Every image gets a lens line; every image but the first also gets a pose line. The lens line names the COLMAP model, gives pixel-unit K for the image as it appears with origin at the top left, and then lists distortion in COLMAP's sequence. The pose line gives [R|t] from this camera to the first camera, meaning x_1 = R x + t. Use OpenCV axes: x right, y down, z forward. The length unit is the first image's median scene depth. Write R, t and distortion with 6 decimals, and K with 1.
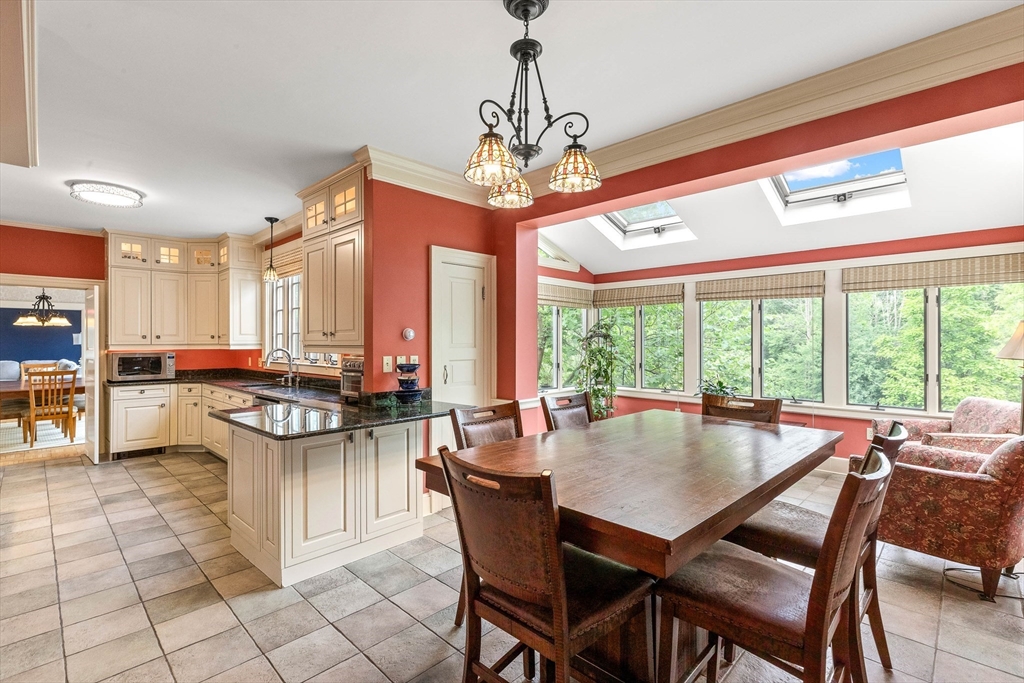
lens RADIAL K [[469.5, 0, 517.6], [0, 469.5, 339.0], [0, 0, 1]] dist [0.007998, -0.001434]
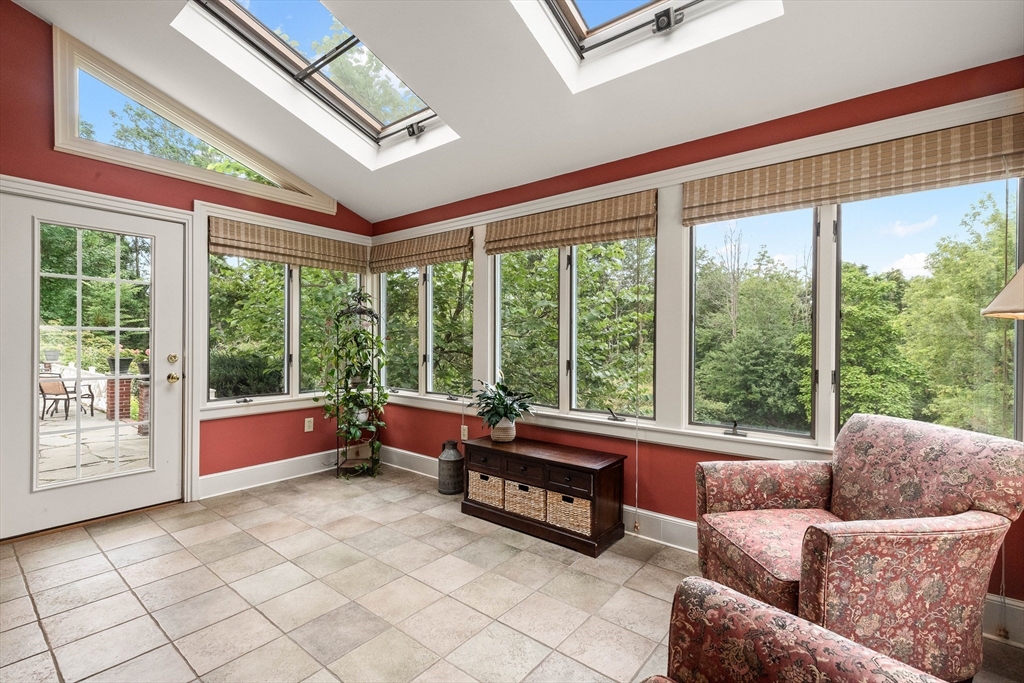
lens RADIAL K [[469.5, 0, 508.6], [0, 469.5, 341.9], [0, 0, 1]] dist [0.007998, -0.001434]
pose [[0.995098, 0.005255, 0.098756, 0.292255], [-0.006241, 0.999934, 0.009678, 0.024780], [-0.098699, -0.010247, 0.995065, 0.314827]]
